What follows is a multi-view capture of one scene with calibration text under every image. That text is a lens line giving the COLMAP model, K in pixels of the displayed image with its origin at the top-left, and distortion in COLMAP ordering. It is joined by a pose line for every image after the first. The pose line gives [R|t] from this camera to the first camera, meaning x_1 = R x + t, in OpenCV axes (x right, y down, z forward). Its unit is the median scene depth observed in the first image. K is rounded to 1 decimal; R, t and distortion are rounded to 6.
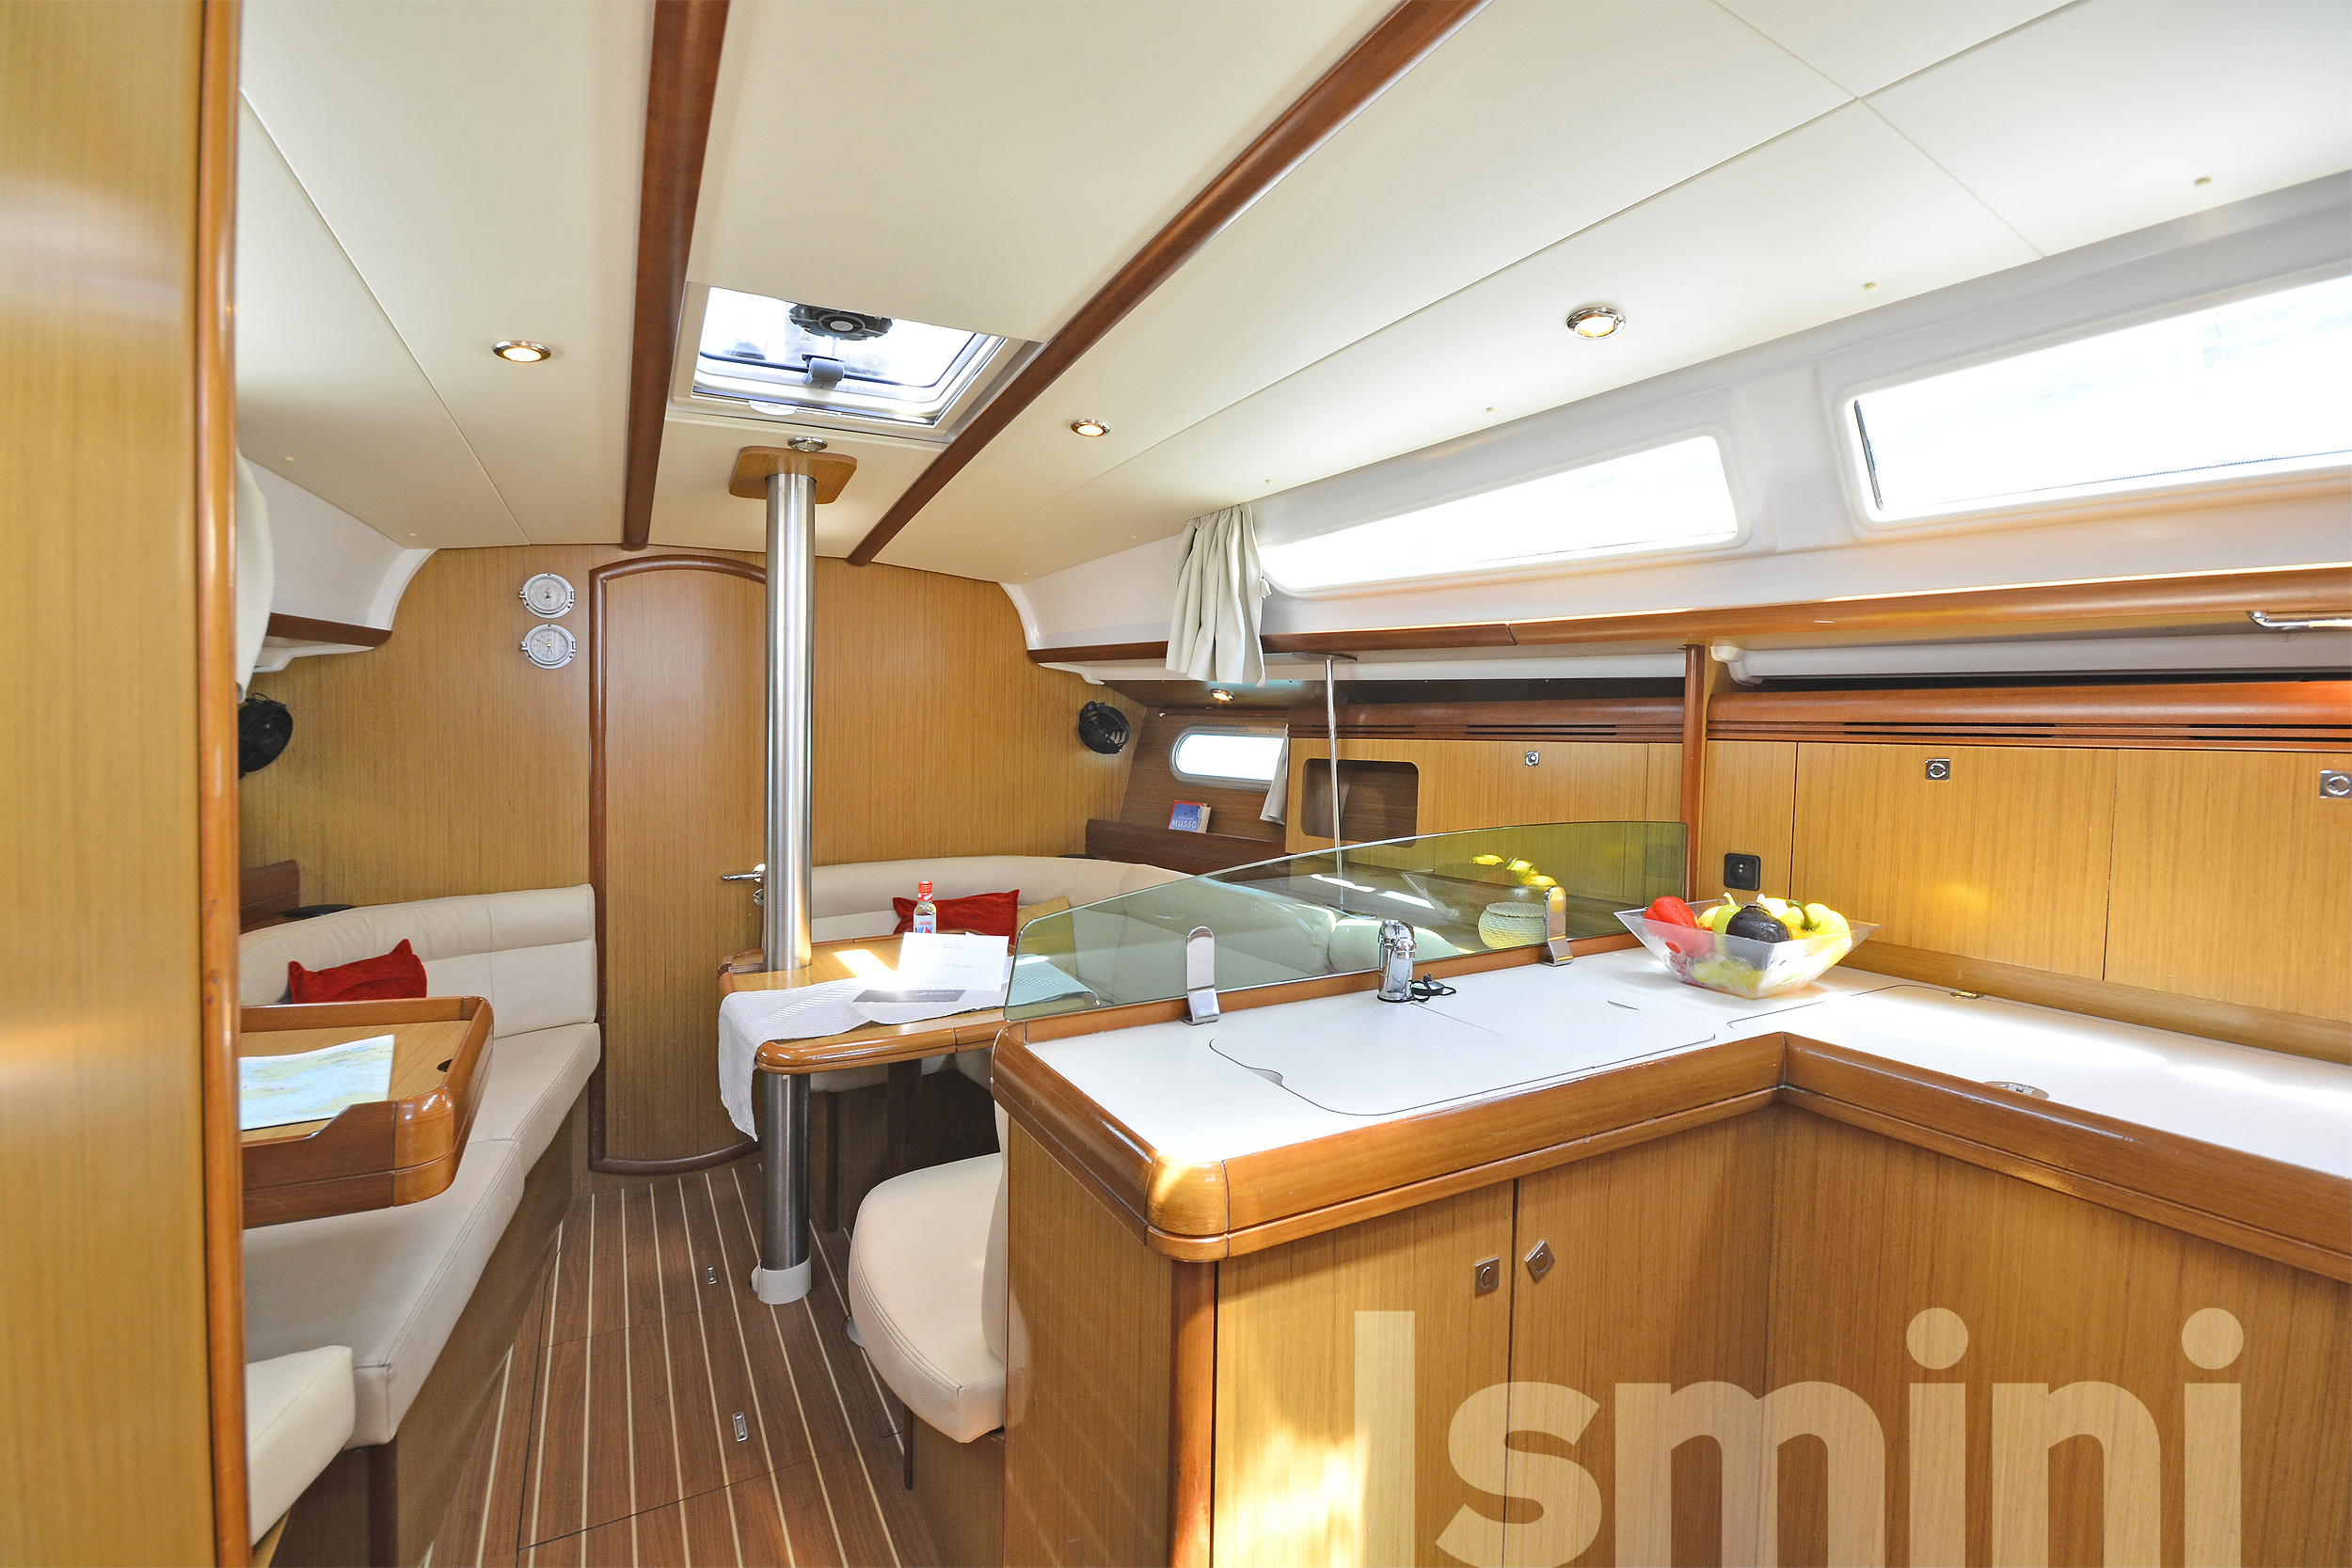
lens RADIAL K [[1021.9, 0, 1189.7], [0, 1021.9, 733.1], [0, 0, 1]] dist [-0.000784, 0.001157]
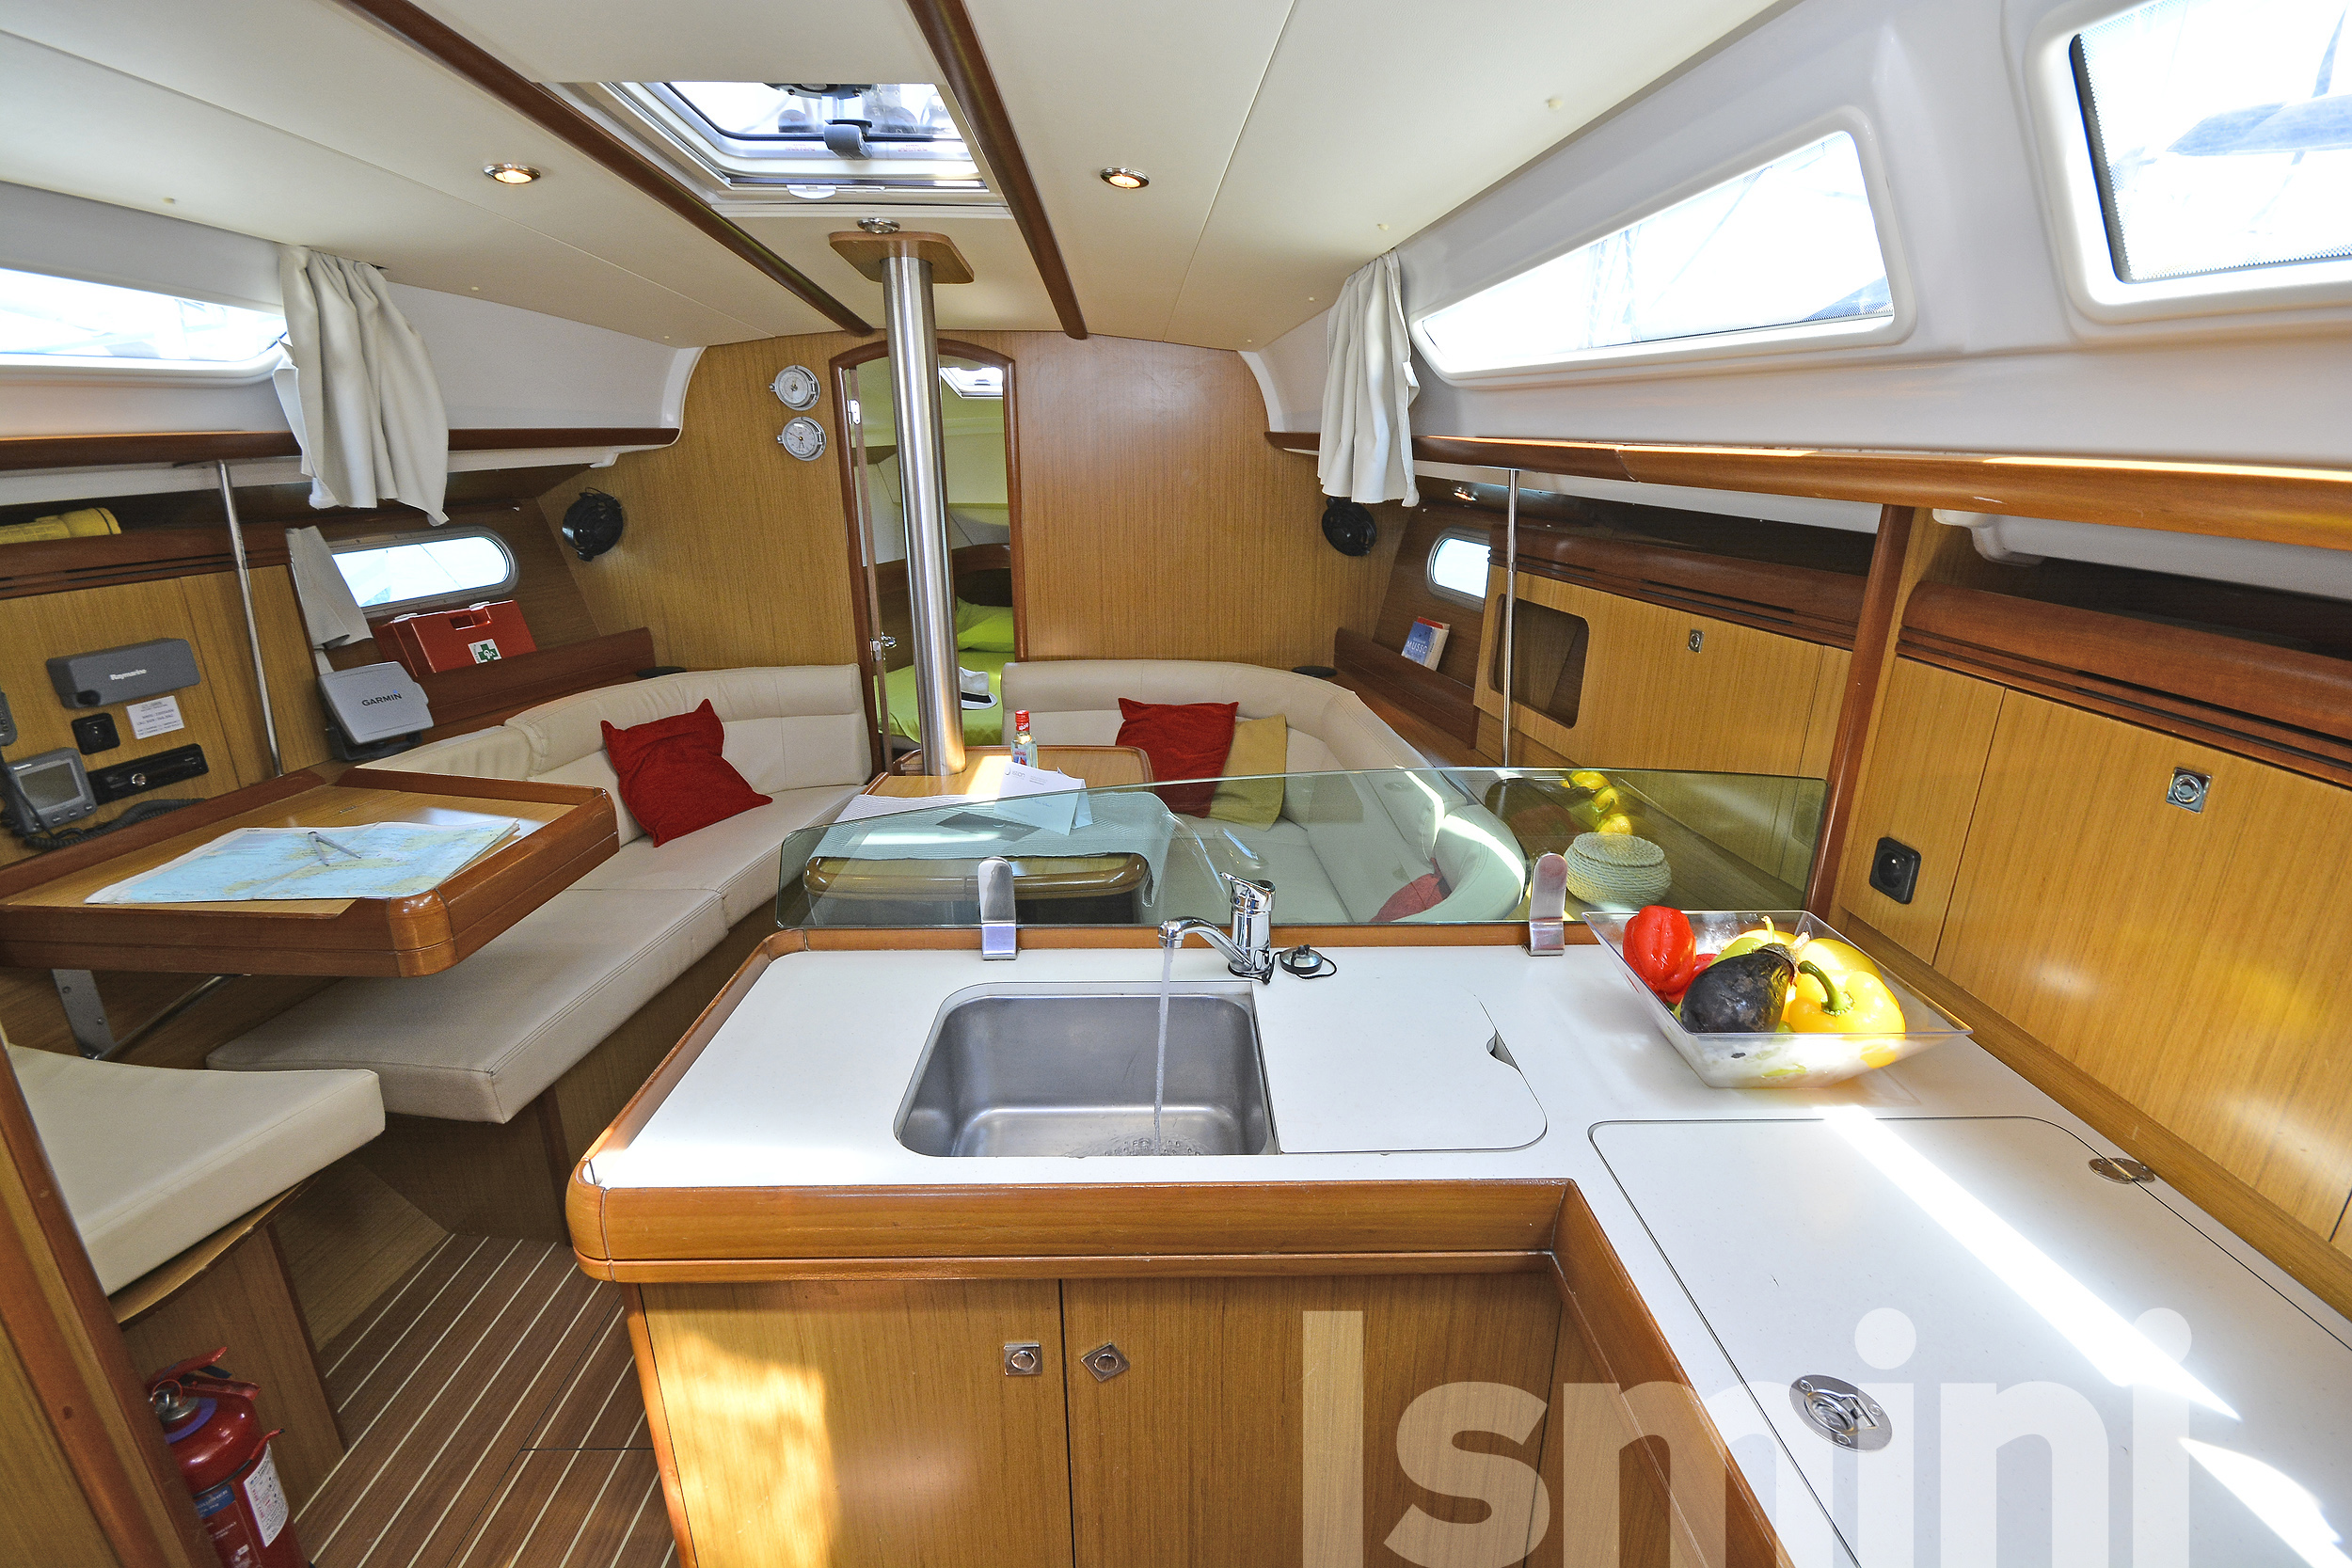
lens RADIAL K [[1044.9, 0, 1217.9], [0, 1044.9, 781.7], [0, 0, 1]] dist [0.008025, -0.012001]
pose [[0.898663, 0.135855, -0.417070, 0.345153], [-0.011103, 0.957569, 0.287991, -0.082214], [0.438498, -0.254176, 0.862040, 0.212298]]
